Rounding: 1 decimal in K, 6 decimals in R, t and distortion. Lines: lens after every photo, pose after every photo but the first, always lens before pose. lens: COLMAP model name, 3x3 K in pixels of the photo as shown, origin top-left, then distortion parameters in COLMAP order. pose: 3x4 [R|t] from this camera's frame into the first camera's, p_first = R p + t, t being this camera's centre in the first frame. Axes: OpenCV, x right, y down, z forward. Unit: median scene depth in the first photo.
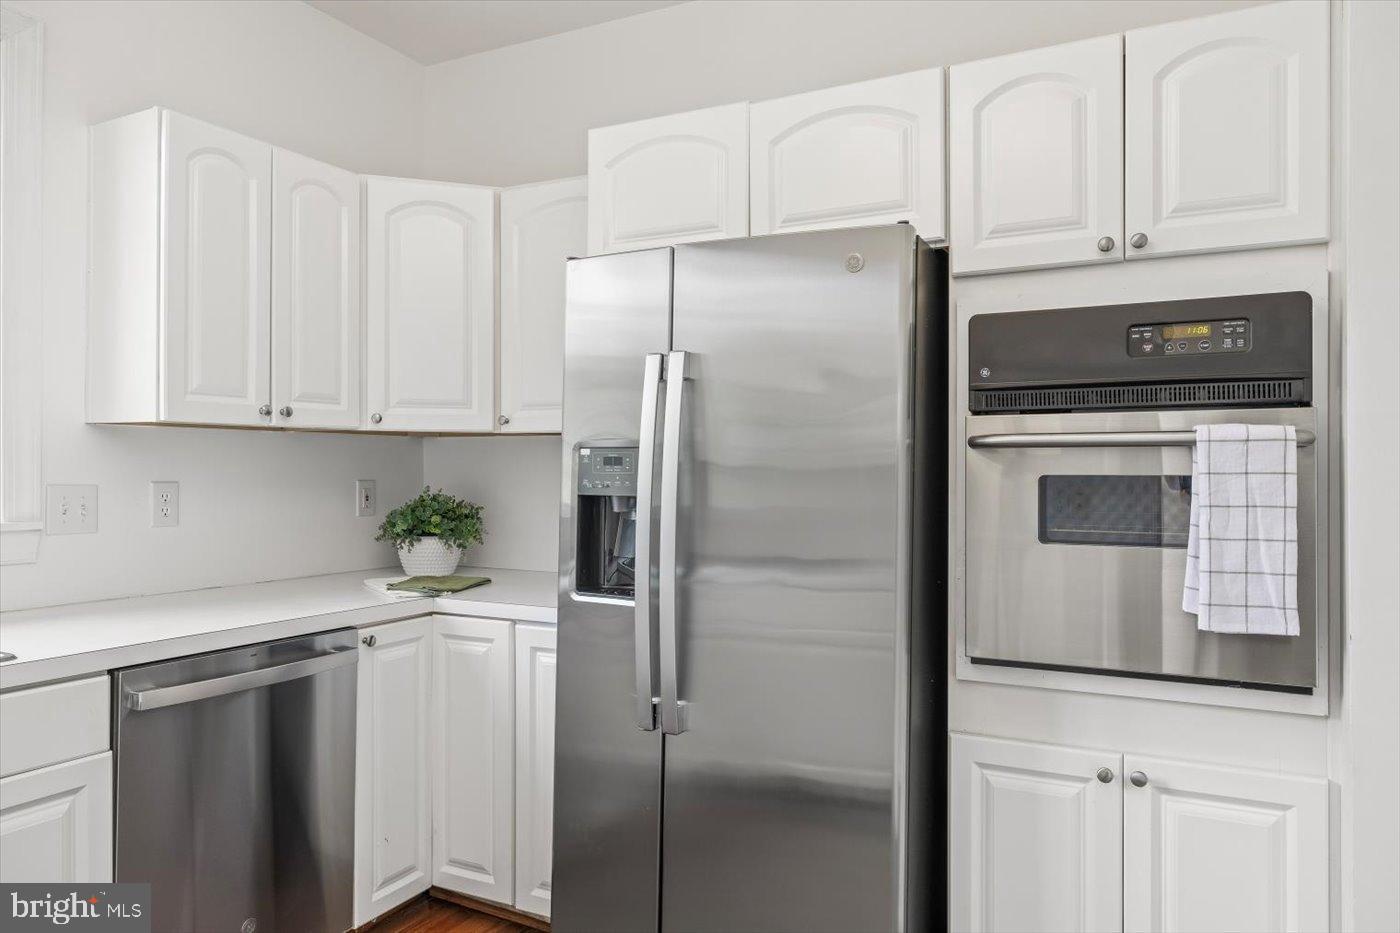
lens RADIAL K [[1110.8, 0, 699.8], [0, 1110.8, 465.7], [0, 0, 1]] dist [0.003508, 0.002540]
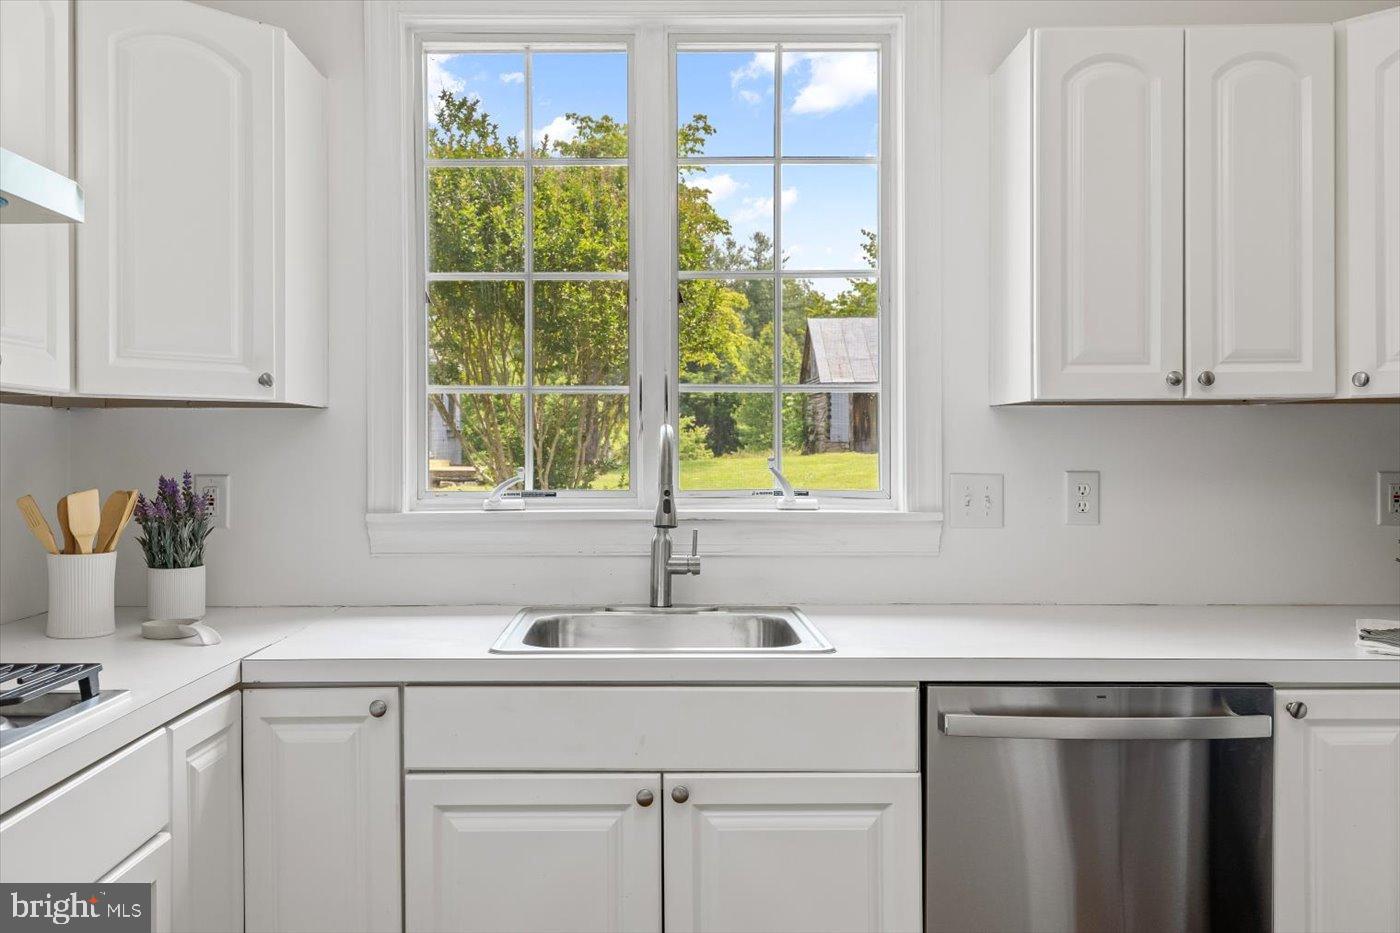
lens RADIAL K [[1110.8, 0, 698.4], [0, 1110.8, 466.9], [0, 0, 1]] dist [0.003508, 0.002540]
pose [[0.400785, 0.003720, -0.916165, 0.173392], [0.005569, 0.999963, 0.006497, 0.003778], [0.916155, -0.007706, 0.400750, 0.392521]]
